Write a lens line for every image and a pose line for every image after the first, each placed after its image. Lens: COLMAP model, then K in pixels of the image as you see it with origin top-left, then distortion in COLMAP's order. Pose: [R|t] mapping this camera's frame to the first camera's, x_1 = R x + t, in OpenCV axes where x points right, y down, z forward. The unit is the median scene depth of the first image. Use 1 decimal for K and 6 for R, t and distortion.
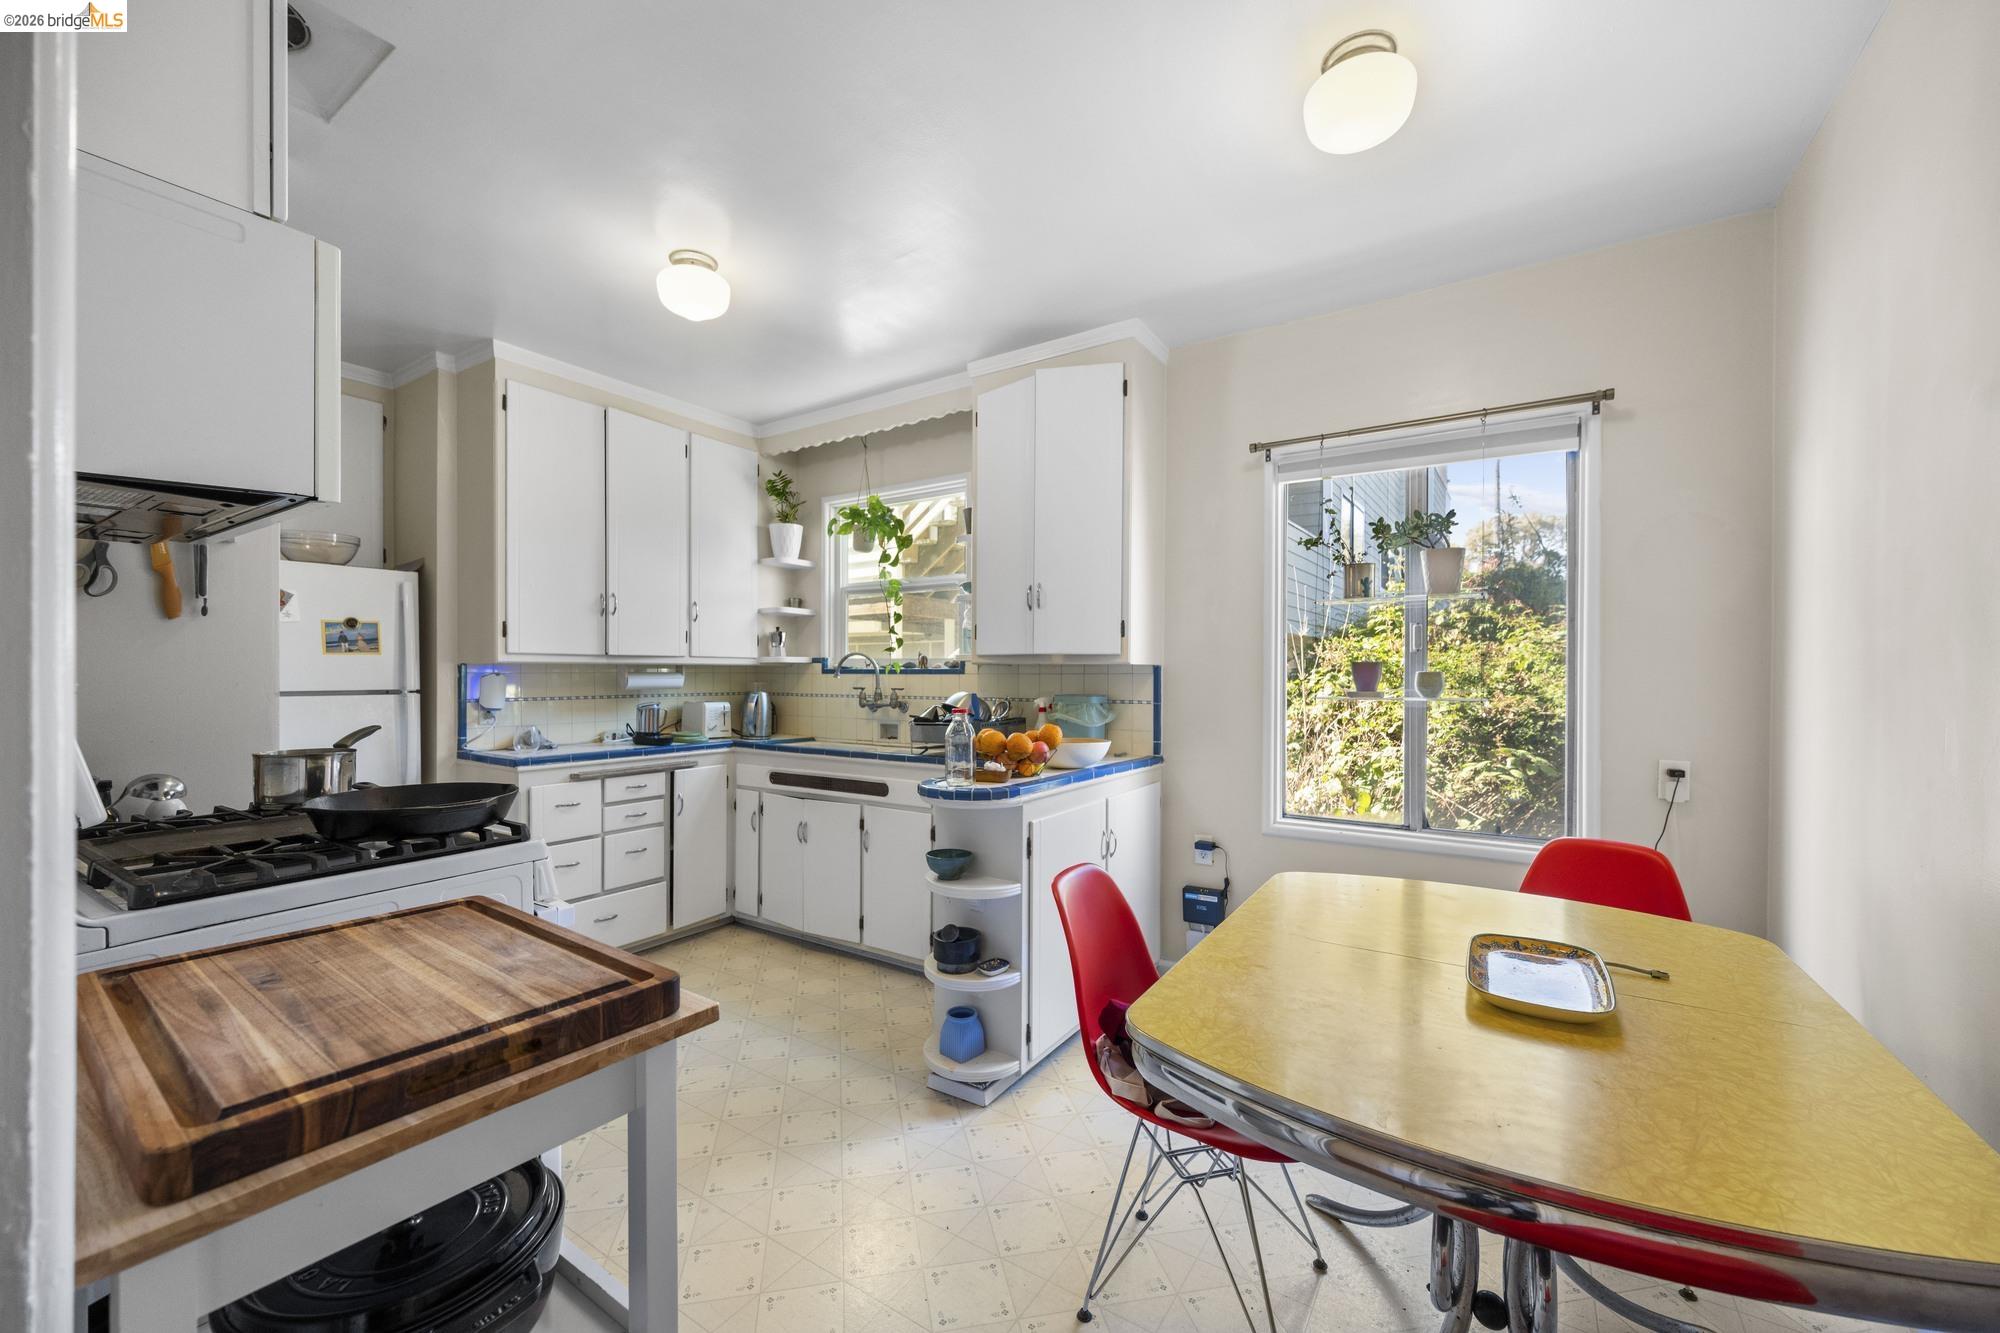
lens RADIAL K [[793.0, 0, 990.7], [0, 793.0, 668.3], [0, 0, 1]] dist [-0.000454, -0.000239]
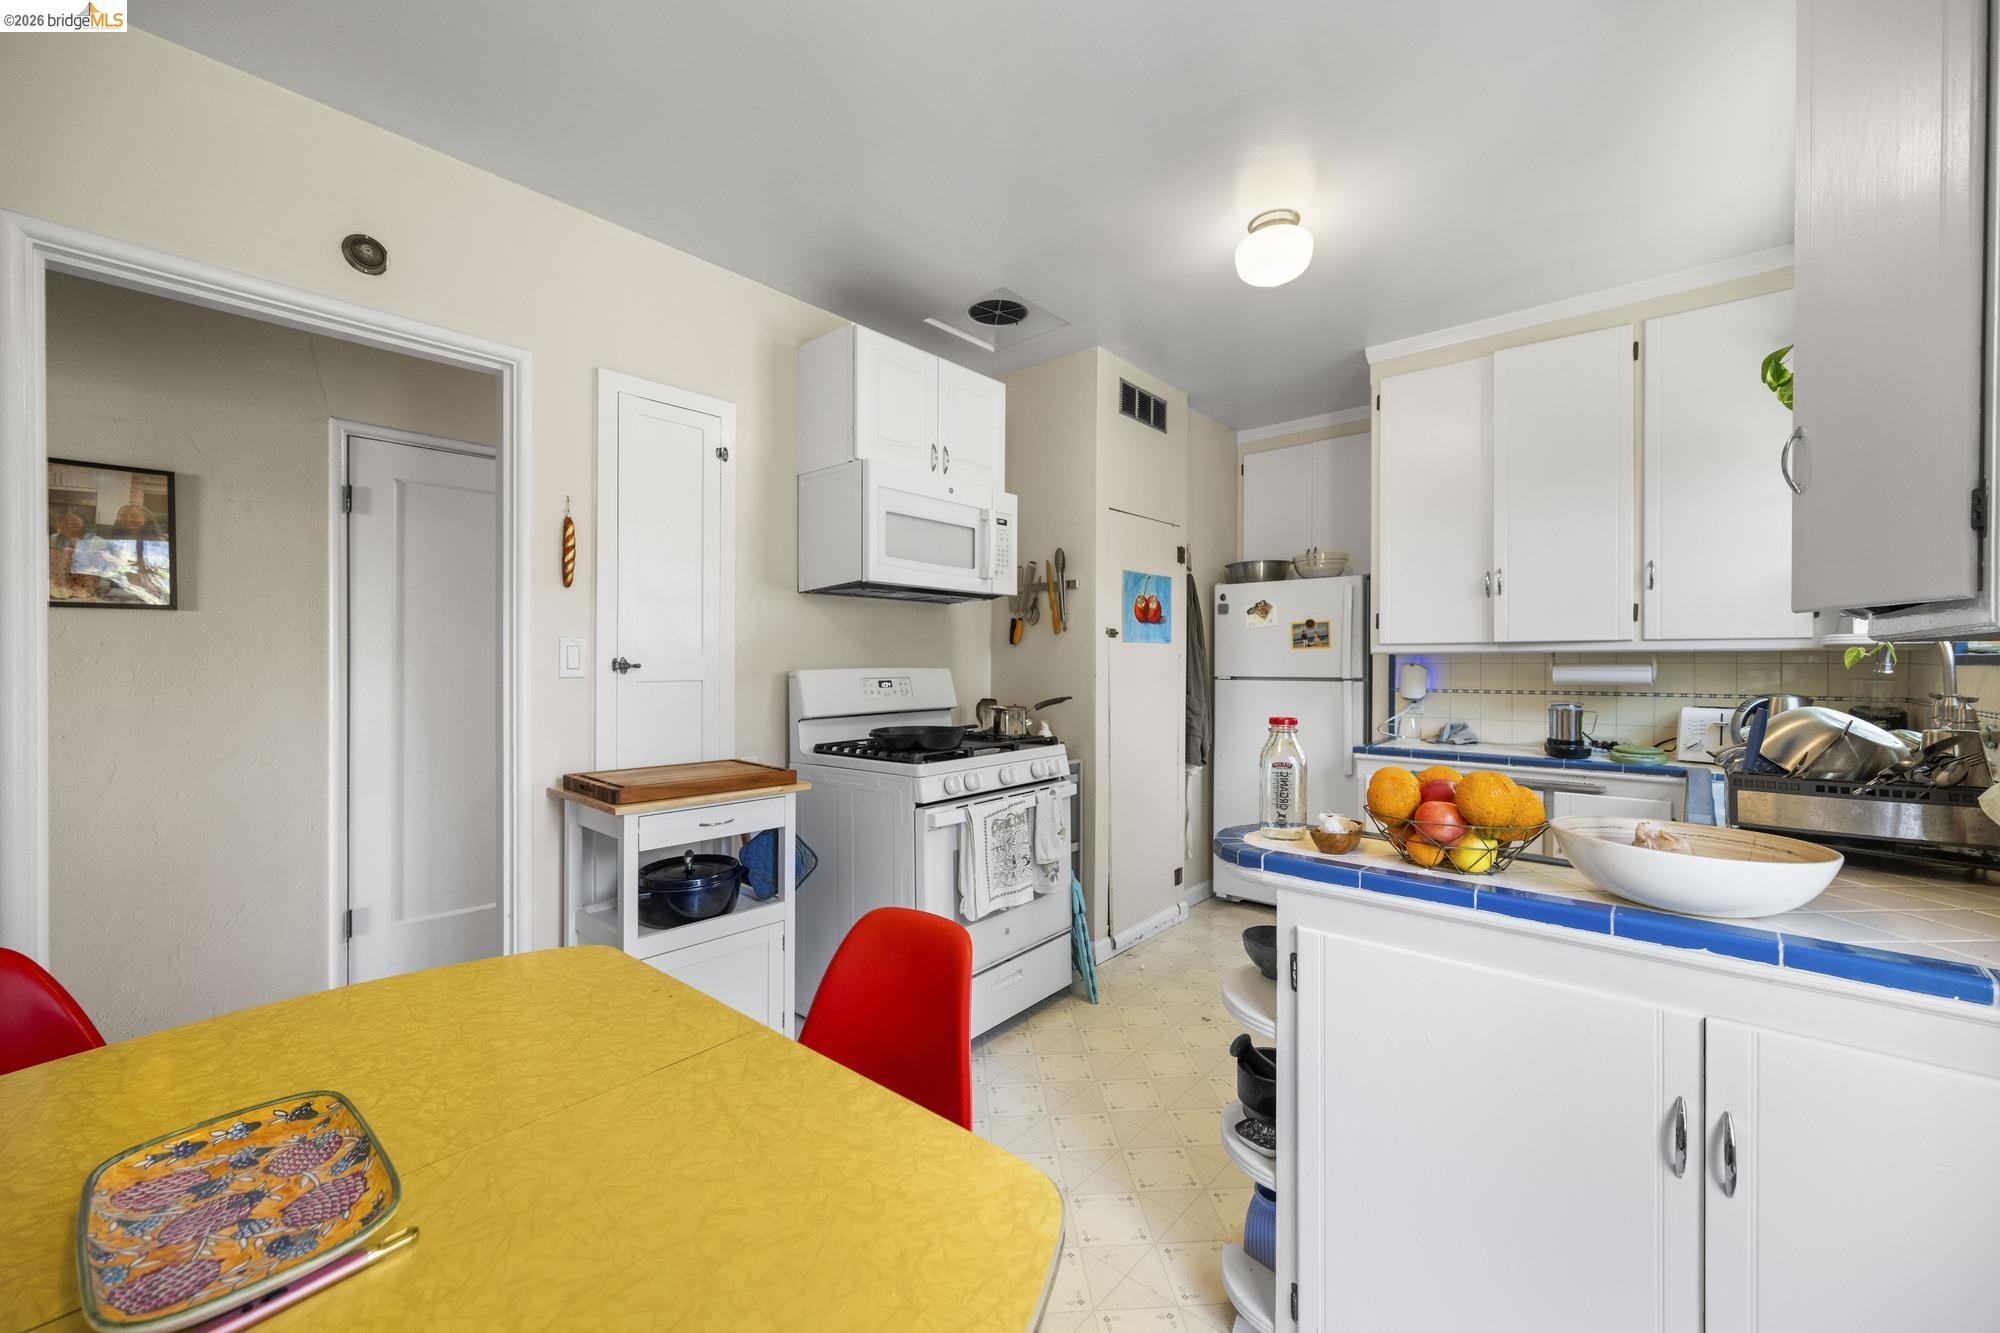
lens RADIAL K [[793.0, 0, 990.7], [0, 793.0, 668.3], [0, 0, 1]] dist [-0.000454, -0.000239]
pose [[-0.130545, 0.004770, -0.991431, 0.421143], [0.005381, 0.999977, 0.004102, 0.004666], [0.991428, -0.004799, -0.130568, 0.551279]]
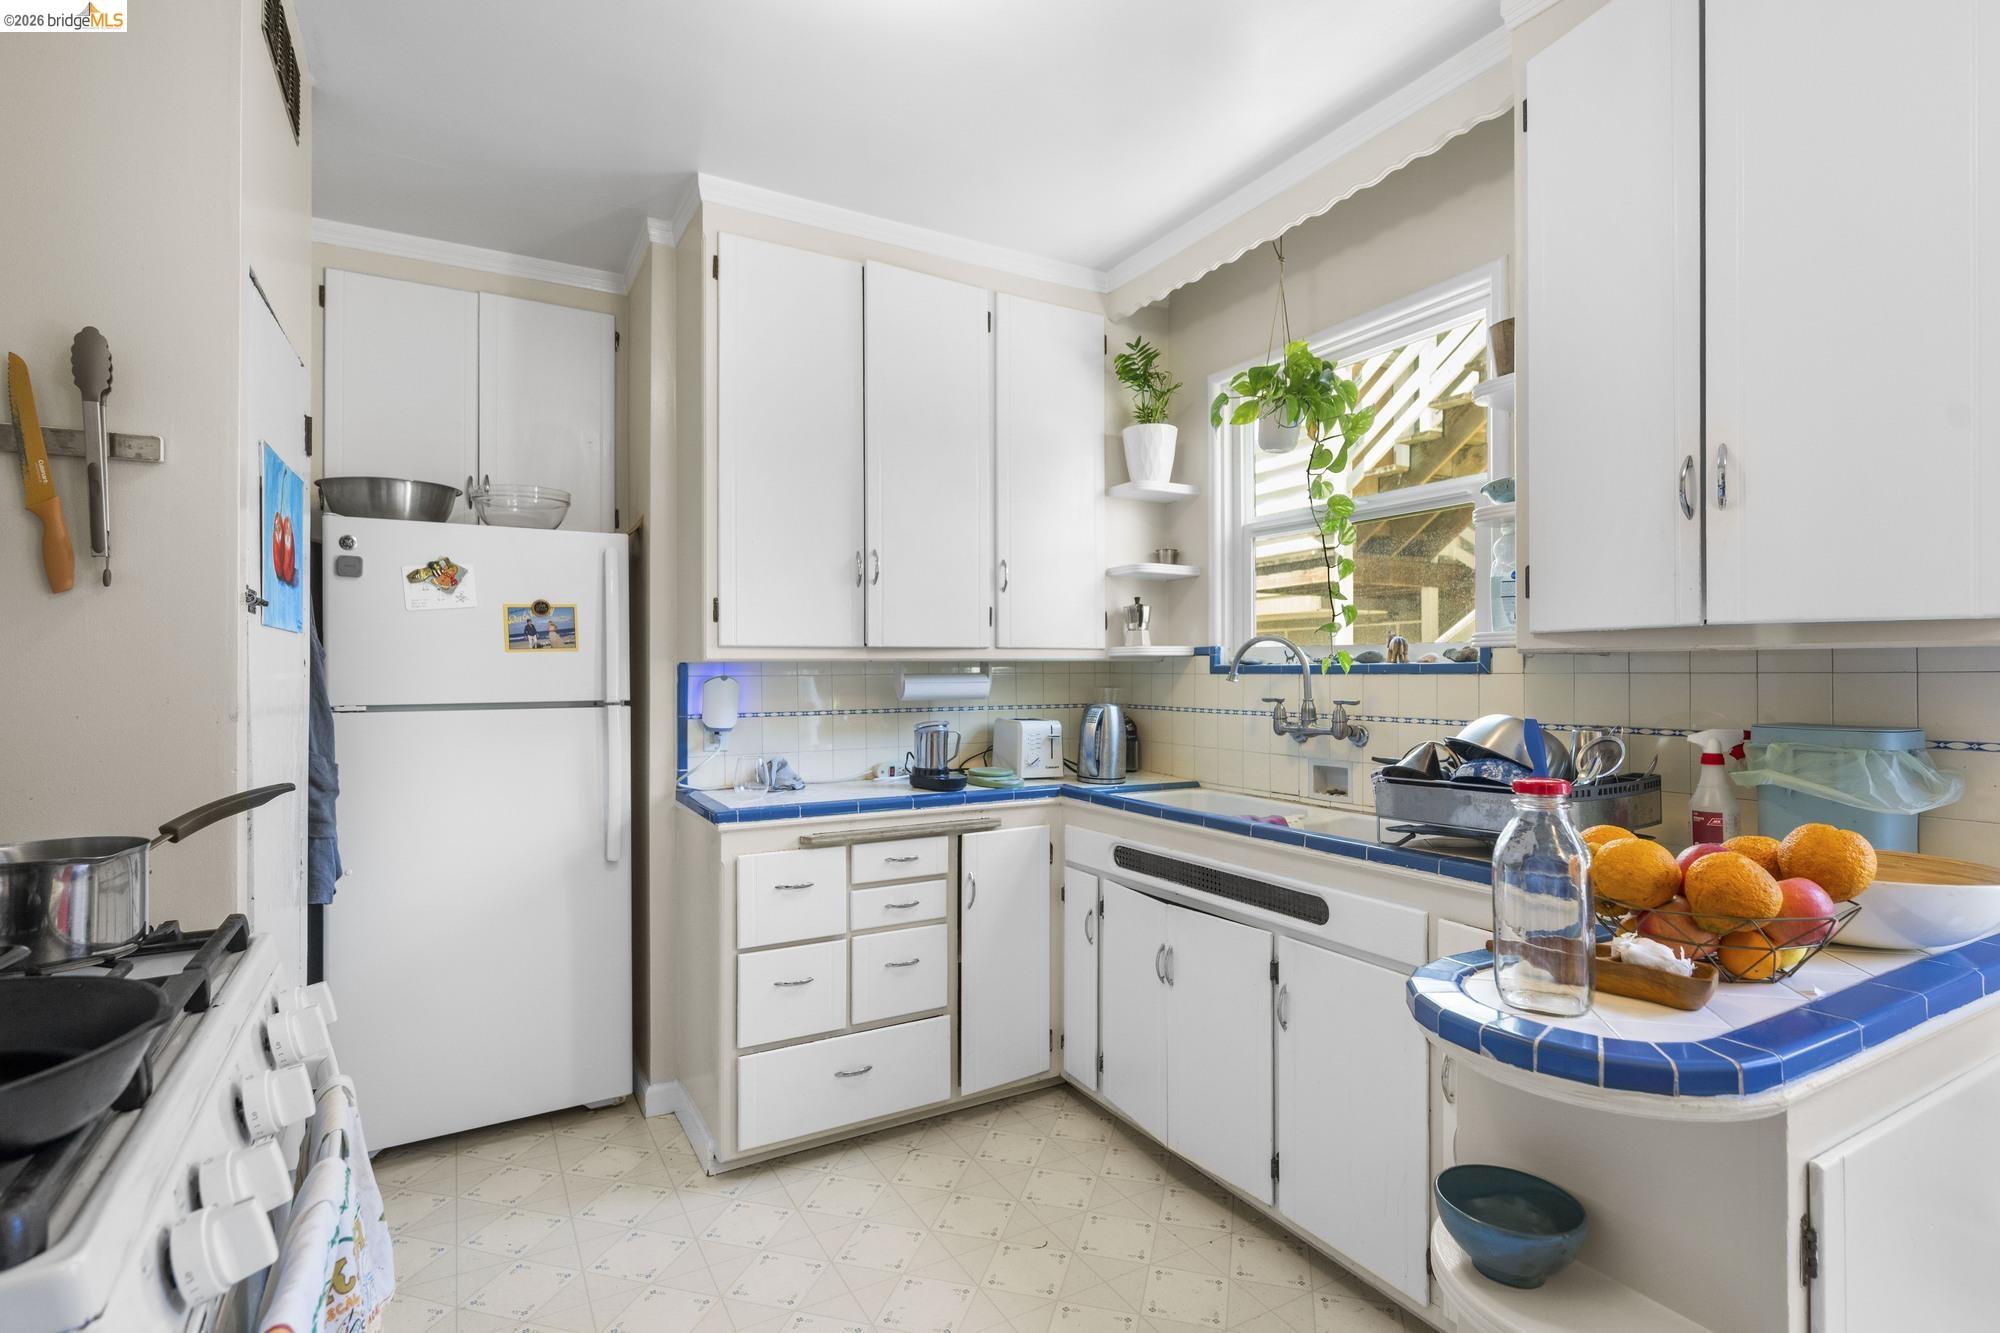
lens RADIAL K [[967.0, 0, 1000.5], [0, 967.0, 670.3], [0, 0, 1]] dist [-0.001750, 0.000135]
pose [[0.895971, -0.006927, -0.444059, -0.039472], [0.009685, 0.999945, 0.003944, 0.000007], [0.444008, -0.007835, 0.895989, 0.334606]]
